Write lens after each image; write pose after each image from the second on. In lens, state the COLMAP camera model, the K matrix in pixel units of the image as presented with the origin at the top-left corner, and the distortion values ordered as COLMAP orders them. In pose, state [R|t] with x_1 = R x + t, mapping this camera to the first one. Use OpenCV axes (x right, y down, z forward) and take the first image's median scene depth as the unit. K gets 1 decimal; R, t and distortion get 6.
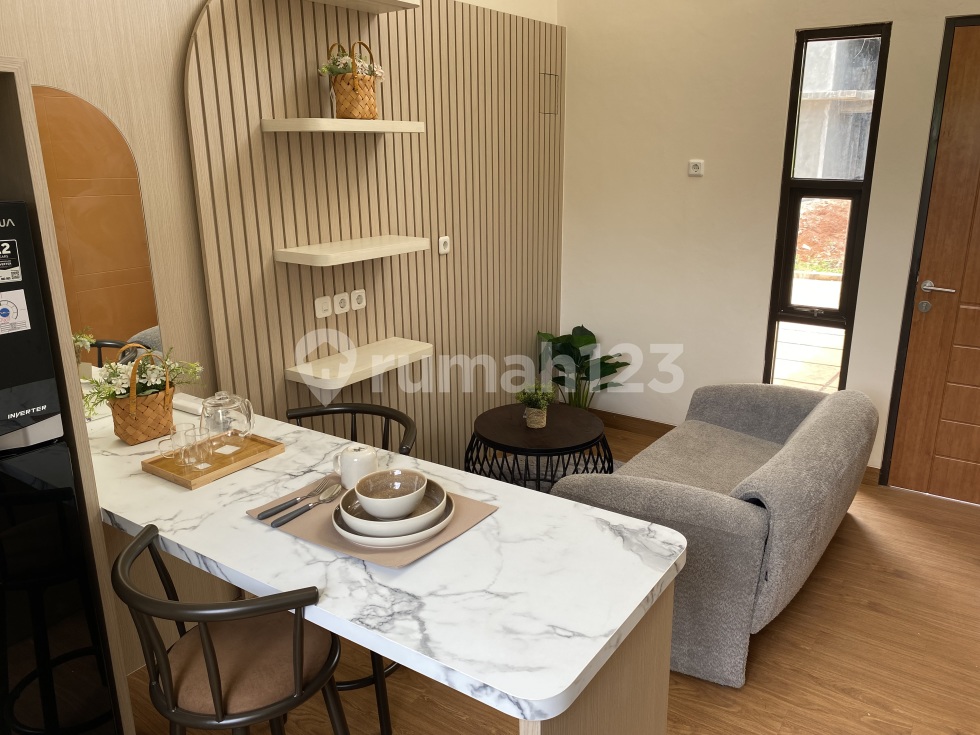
lens RADIAL K [[745.6, 0, 497.8], [0, 745.6, 363.8], [0, 0, 1]] dist [0.047354, -0.058127]
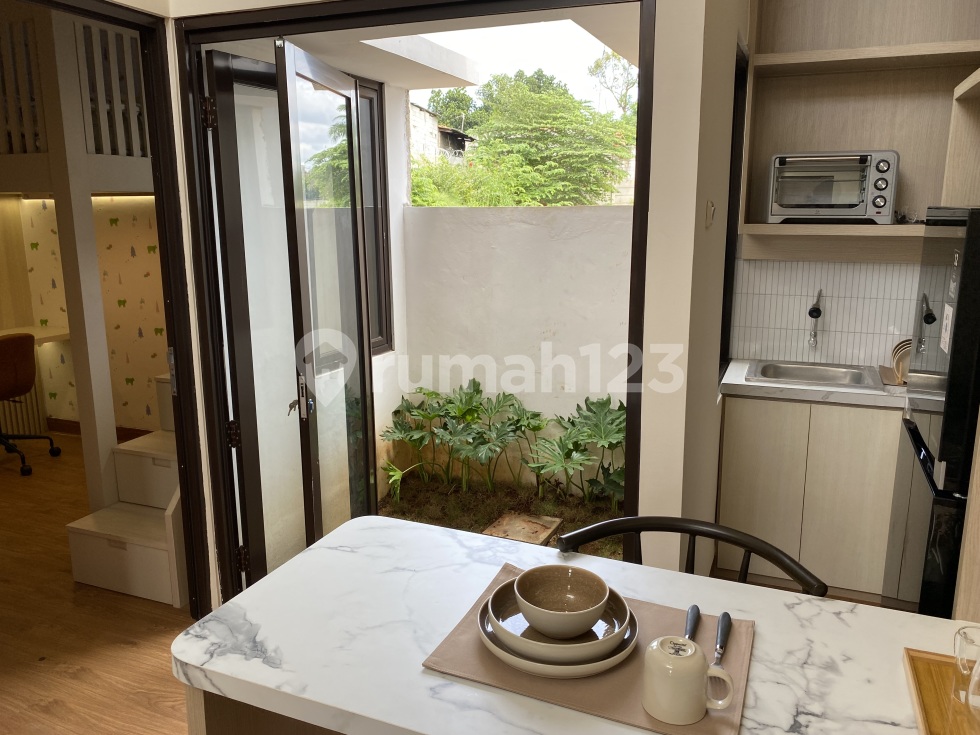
lens RADIAL K [[745.6, 0, 503.1], [0, 745.6, 357.1], [0, 0, 1]] dist [0.047354, -0.058127]
pose [[-0.974857, 0.053573, -0.216295, 0.064440], [-0.051946, 0.889290, 0.454385, -0.385523], [0.216692, 0.454196, -0.864147, 1.531695]]
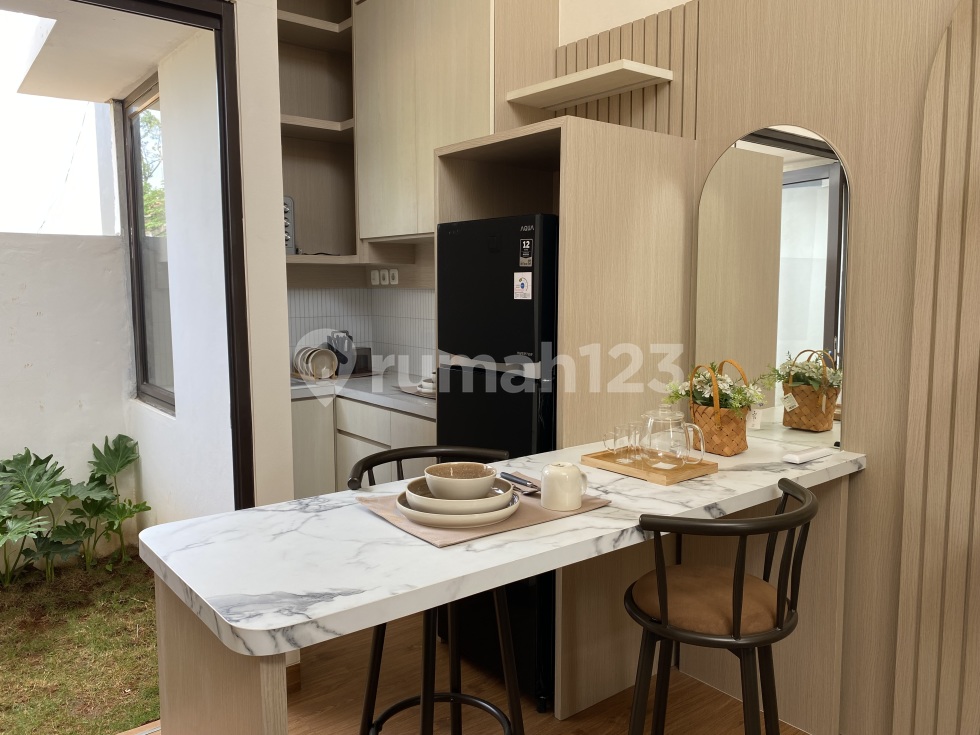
lens RADIAL K [[745.6, 0, 485.4], [0, 745.6, 358.4], [0, 0, 1]] dist [0.047354, -0.058127]
pose [[-0.289994, 0.105563, -0.951189, 0.768179], [-0.257925, 0.948502, 0.183900, -0.170556], [0.921617, 0.298666, -0.247833, 1.227857]]
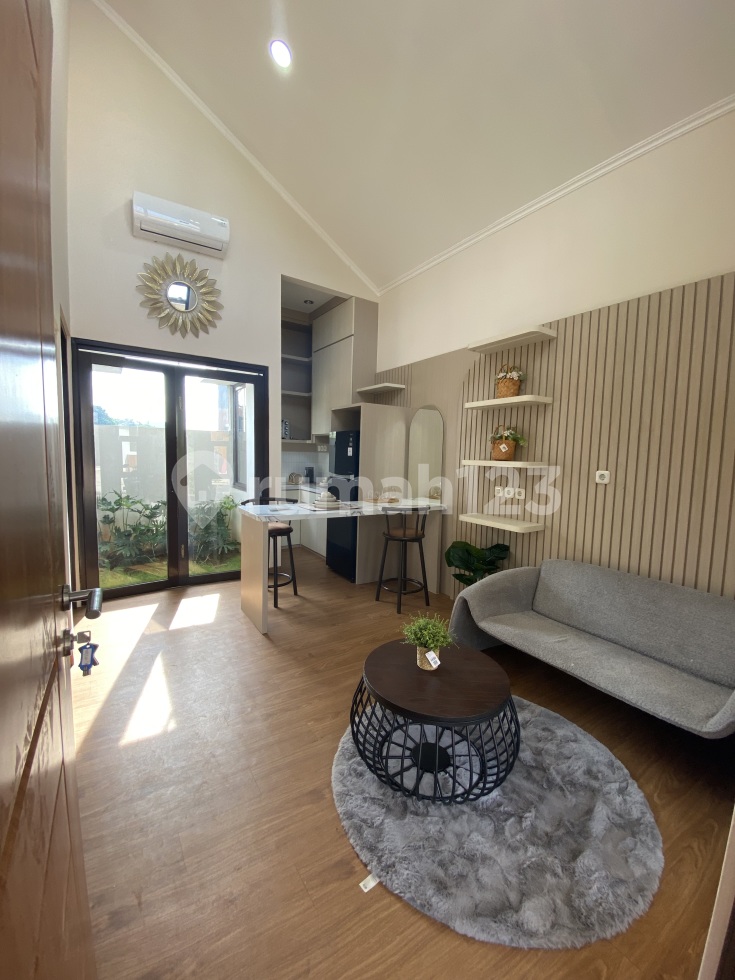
lens RADIAL K [[392.0, 0, 363.1], [0, 392.0, 489.8], [0, 0, 1]] dist [0.000821, 0.000013]
pose [[-0.381566, 0.081720, -0.920722, 1.601021], [-0.278106, 0.939782, 0.198664, -0.338662], [0.881513, 0.331862, -0.335862, 1.850452]]
